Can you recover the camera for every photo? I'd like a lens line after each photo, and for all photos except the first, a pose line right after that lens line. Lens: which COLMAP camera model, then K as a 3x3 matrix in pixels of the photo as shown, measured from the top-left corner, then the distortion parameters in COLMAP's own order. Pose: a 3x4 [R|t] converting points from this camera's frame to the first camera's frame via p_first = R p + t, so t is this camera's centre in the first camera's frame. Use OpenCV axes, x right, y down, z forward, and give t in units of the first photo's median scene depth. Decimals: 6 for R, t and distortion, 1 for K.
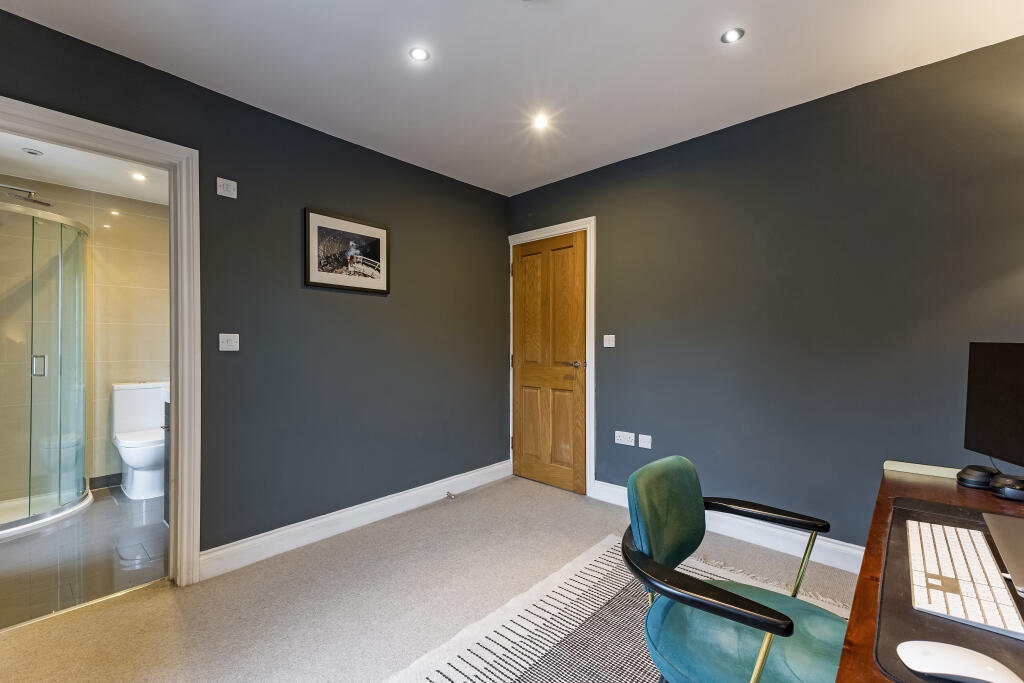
lens RADIAL K [[433.7, 0, 513.1], [0, 433.7, 343.4], [0, 0, 1]] dist [0.000509, 0.000108]
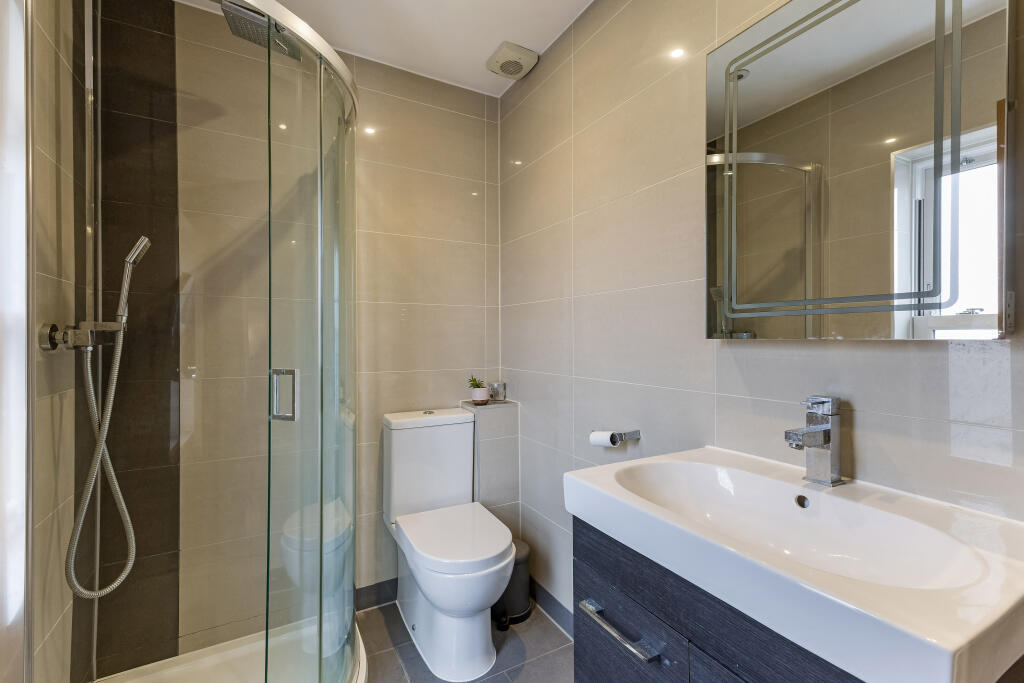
lens RADIAL K [[443.2, 0, 510.5], [0, 443.2, 337.7], [0, 0, 1]] dist [0.018246, -0.000133]
pose [[0.942106, -0.005842, -0.335264, -0.606329], [0.006362, 0.999980, 0.000453, -0.000810], [0.335254, -0.002559, 0.942124, 0.546788]]
